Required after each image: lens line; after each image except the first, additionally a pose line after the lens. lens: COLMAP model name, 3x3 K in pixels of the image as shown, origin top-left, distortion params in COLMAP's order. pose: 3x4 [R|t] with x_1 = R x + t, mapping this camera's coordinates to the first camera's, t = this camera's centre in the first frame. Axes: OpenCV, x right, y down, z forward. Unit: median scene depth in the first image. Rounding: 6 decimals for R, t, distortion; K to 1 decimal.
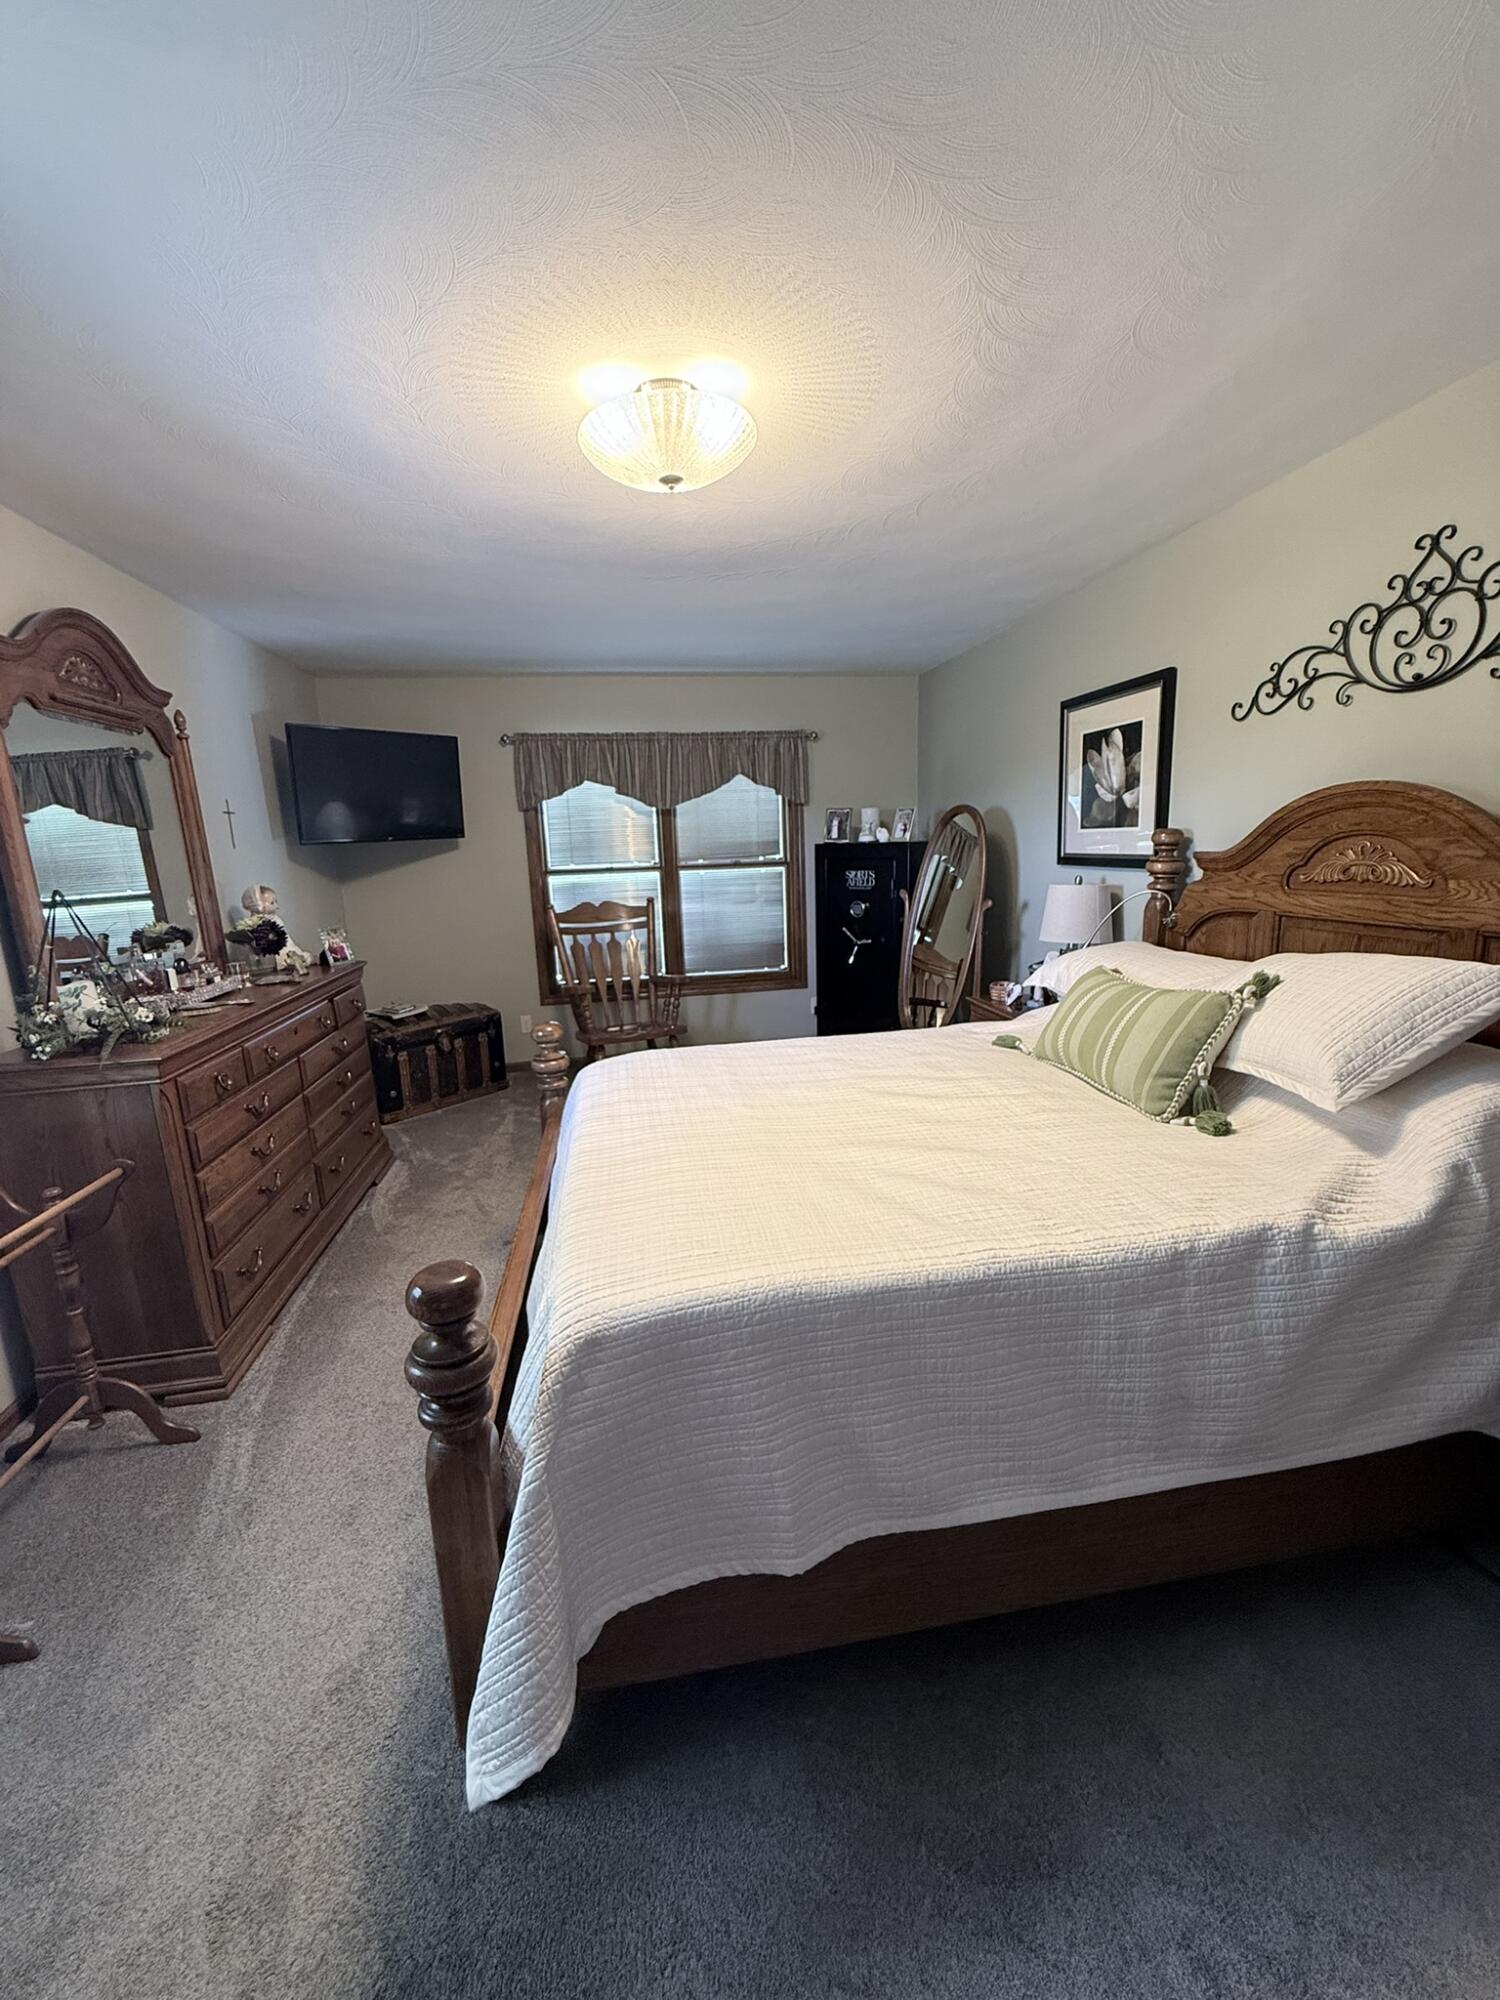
lens RADIAL K [[801.3, 0, 756.2], [0, 801.3, 1006.3], [0, 0, 1]] dist [-0.000849, 0.000667]
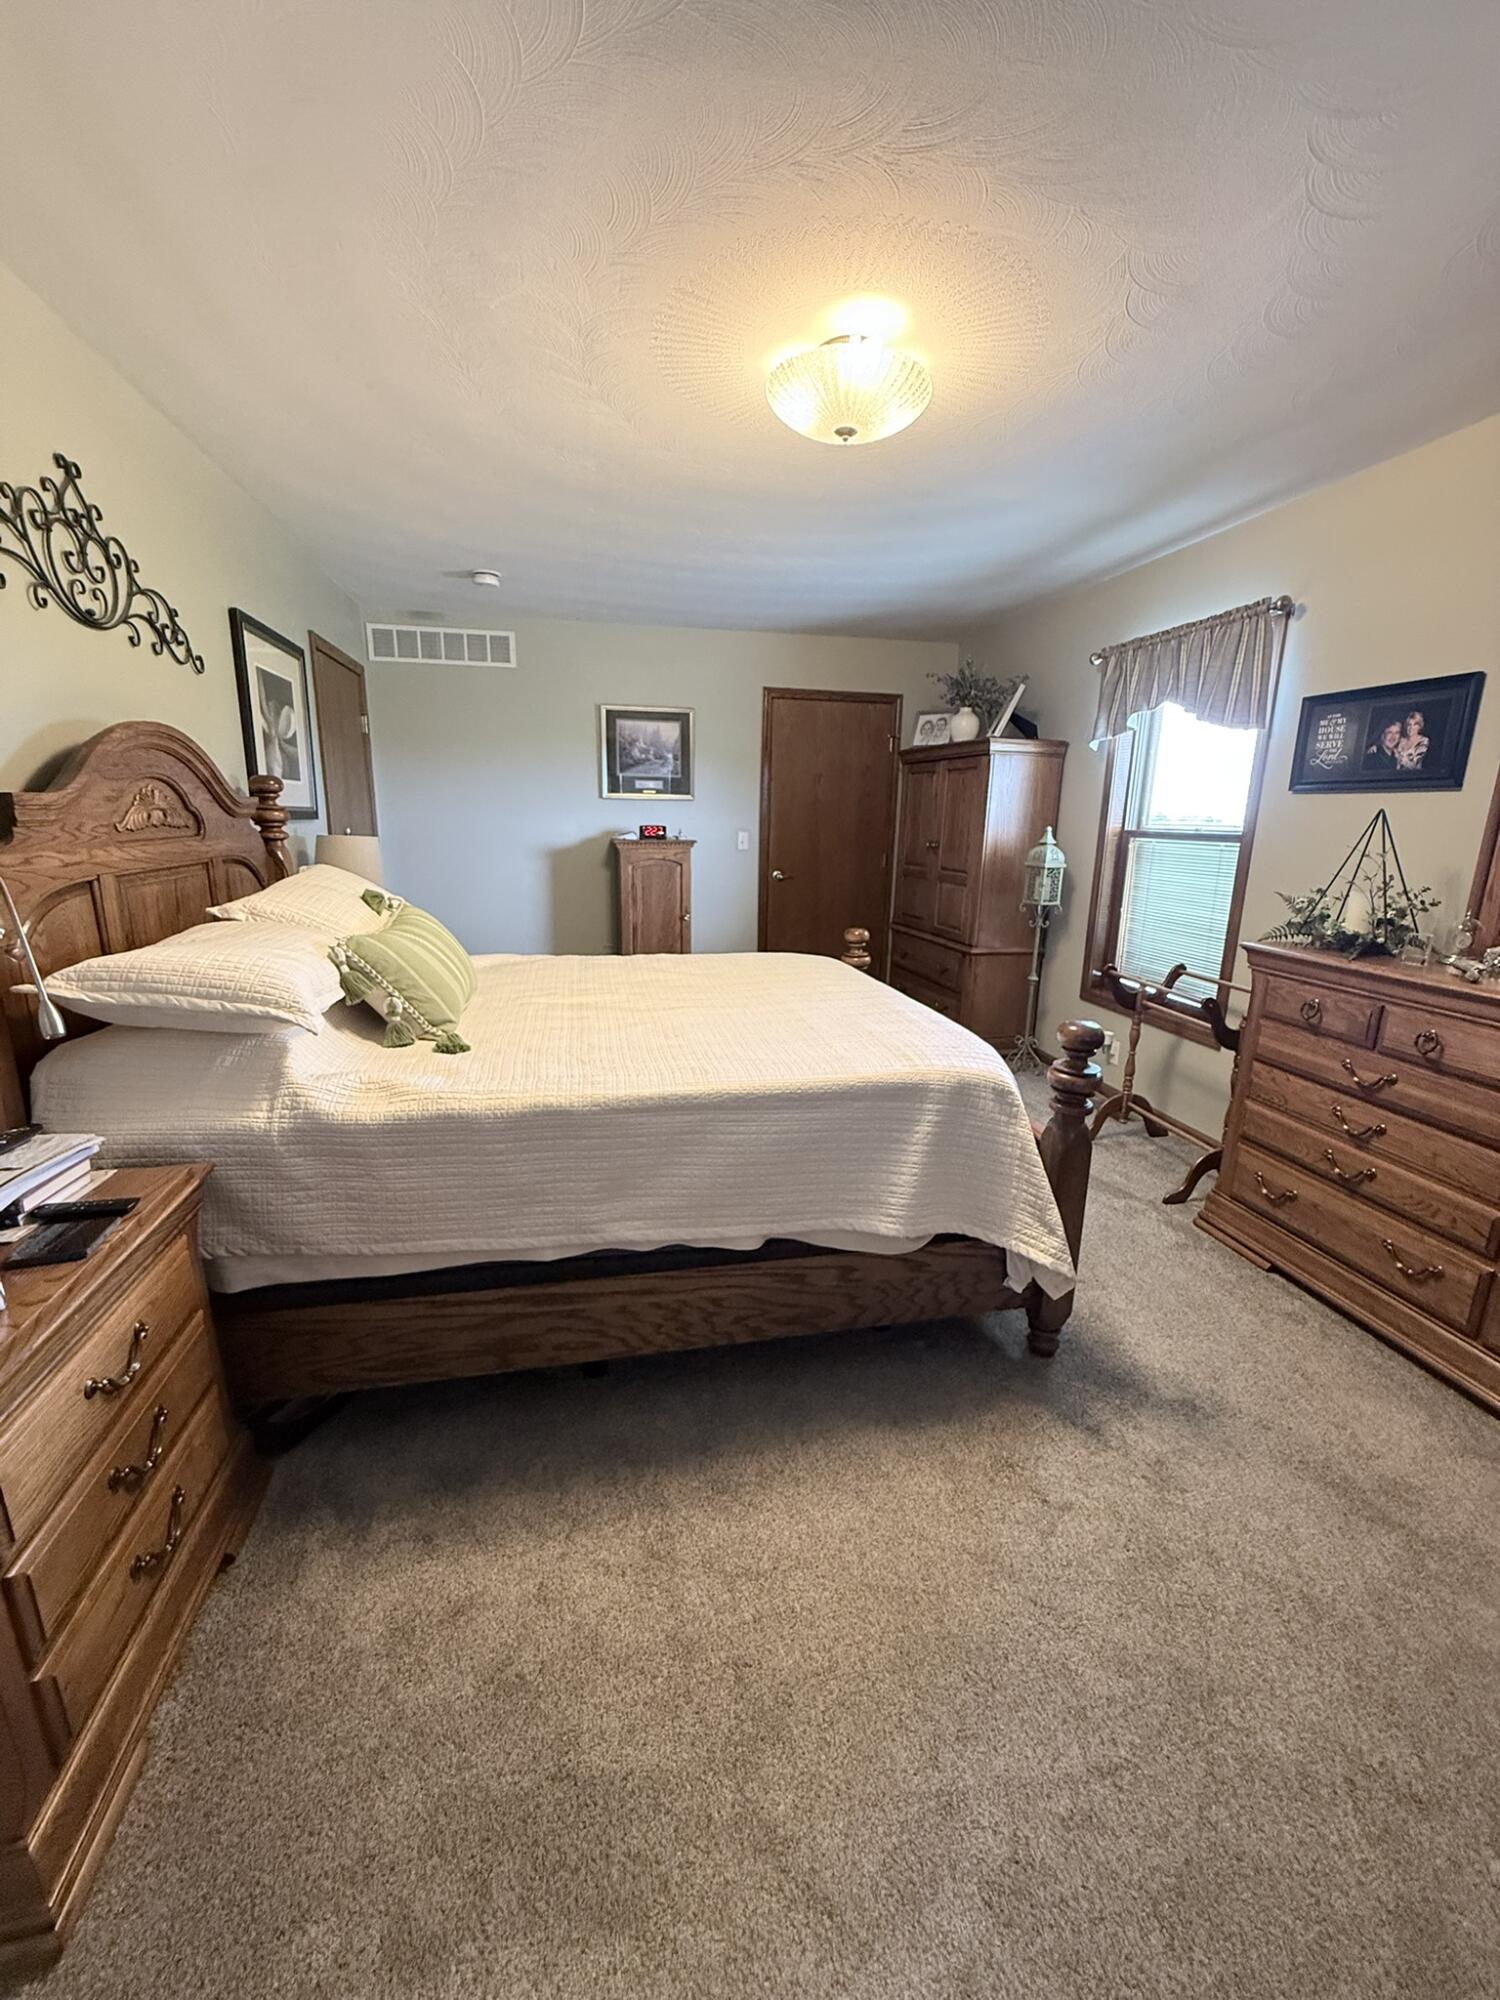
lens RADIAL K [[801.3, 0, 744.4], [0, 801.3, 1004.8], [0, 0, 1]] dist [-0.000849, 0.000667]
pose [[-0.999017, 0.026709, -0.035389, 0.034832], [0.008905, 0.902800, 0.429969, -0.163396], [0.043433, 0.429231, -0.902150, 0.880314]]
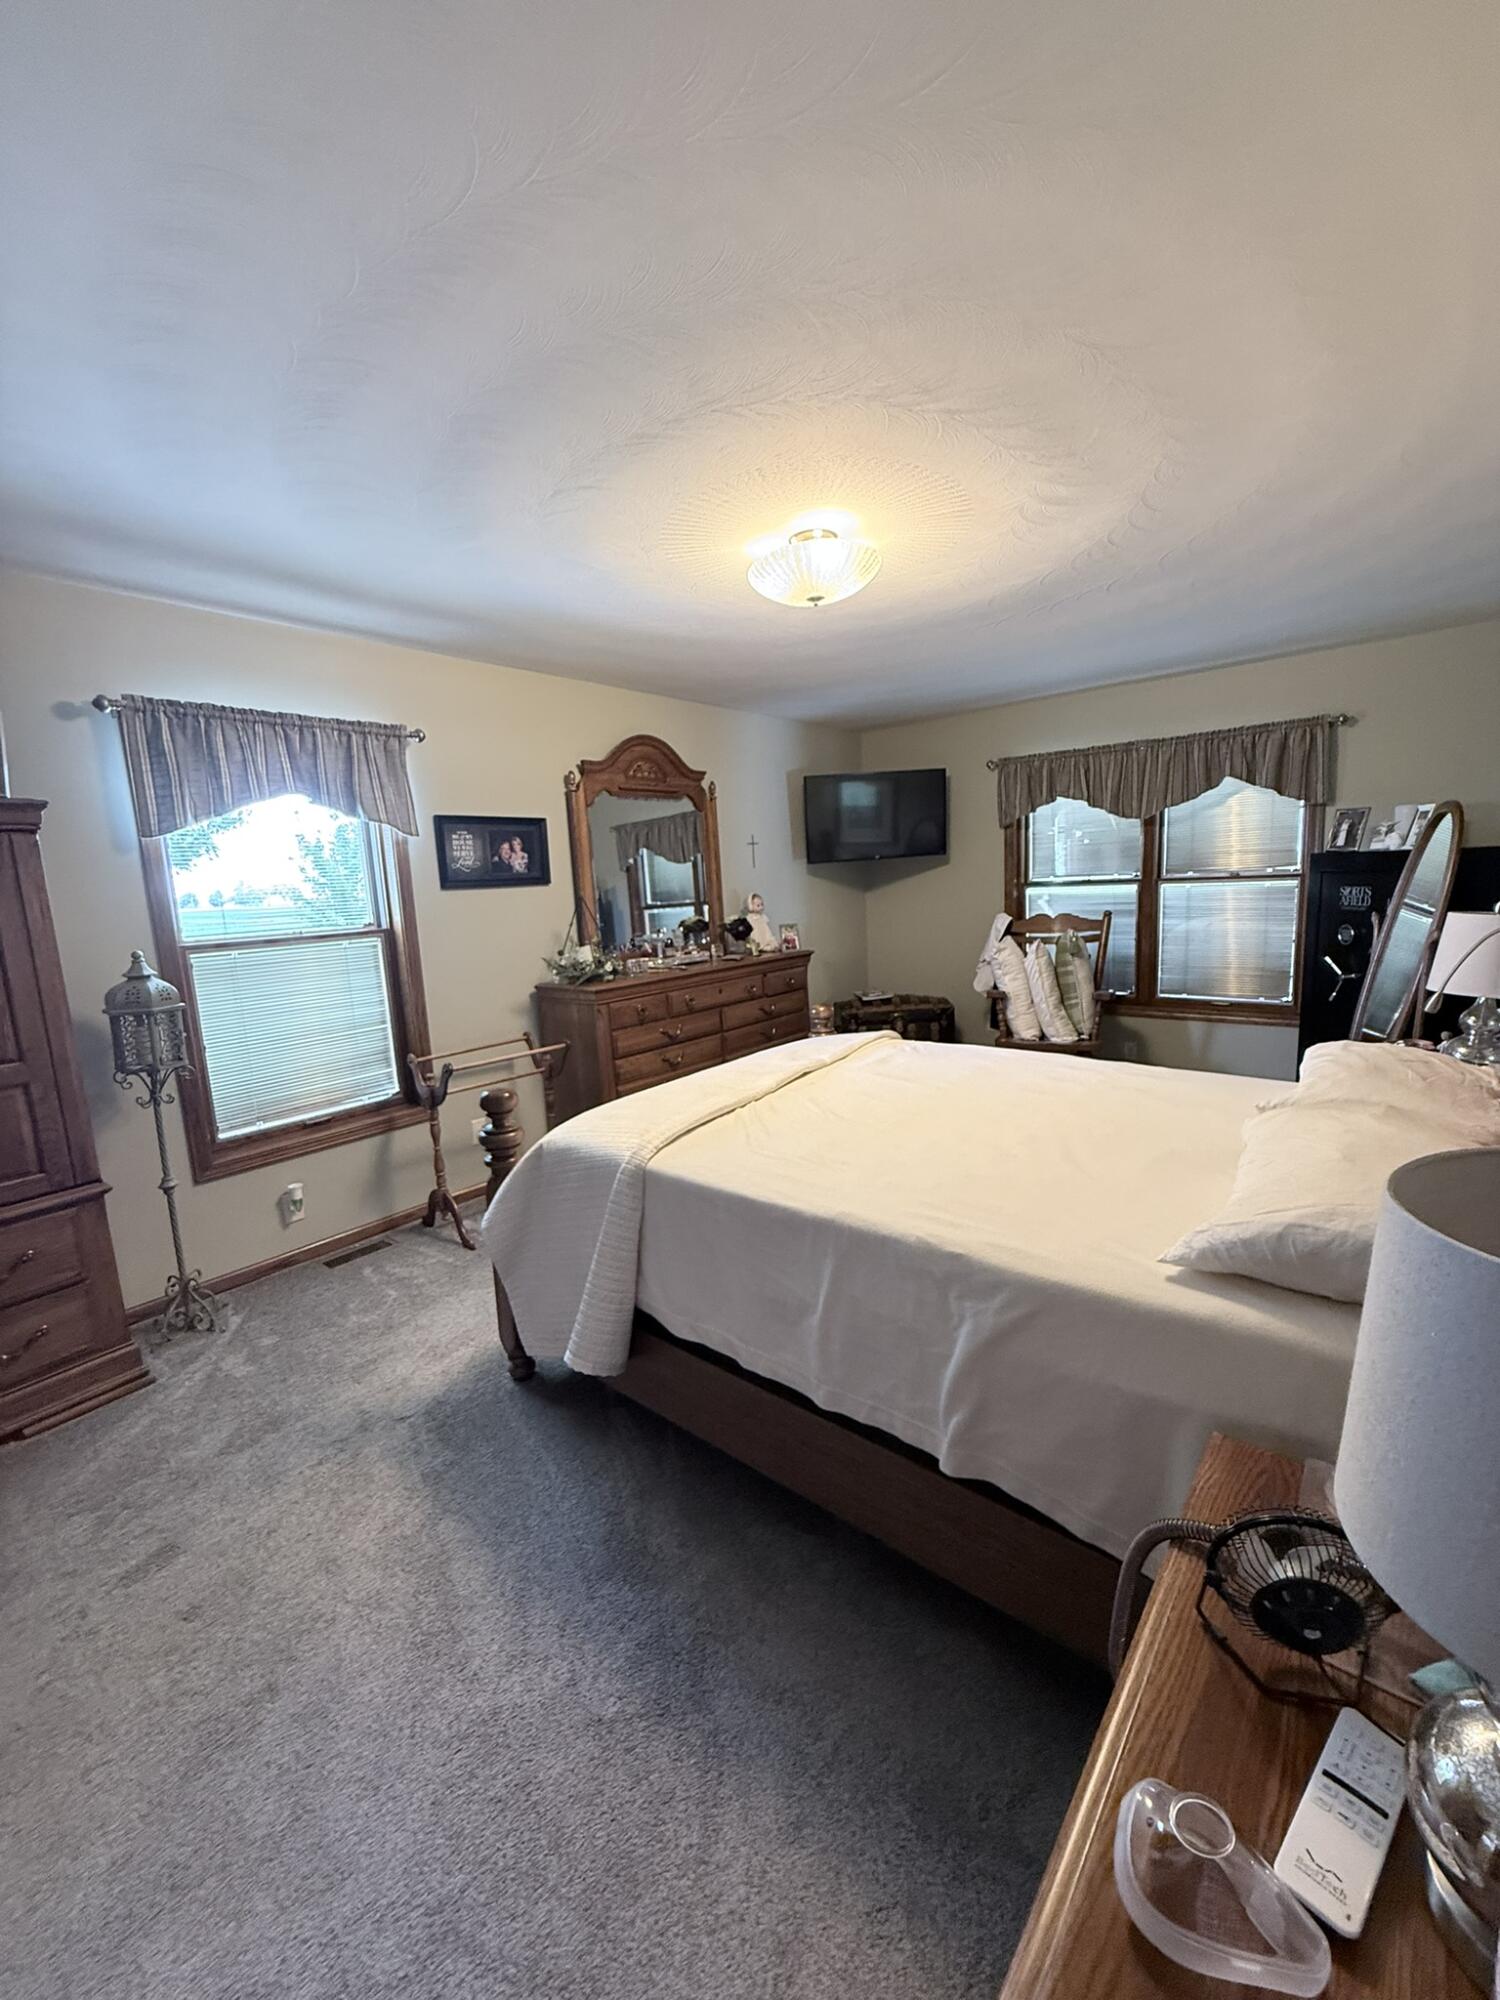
lens RADIAL K [[801.3, 0, 748.8], [0, 801.3, 999.4], [0, 0, 1]] dist [-0.000849, 0.000667]
pose [[0.647824, 0.117948, -0.752604, 0.343364], [-0.128588, 0.990696, 0.044576, -0.016556], [0.750859, 0.067899, 0.656963, 0.035065]]
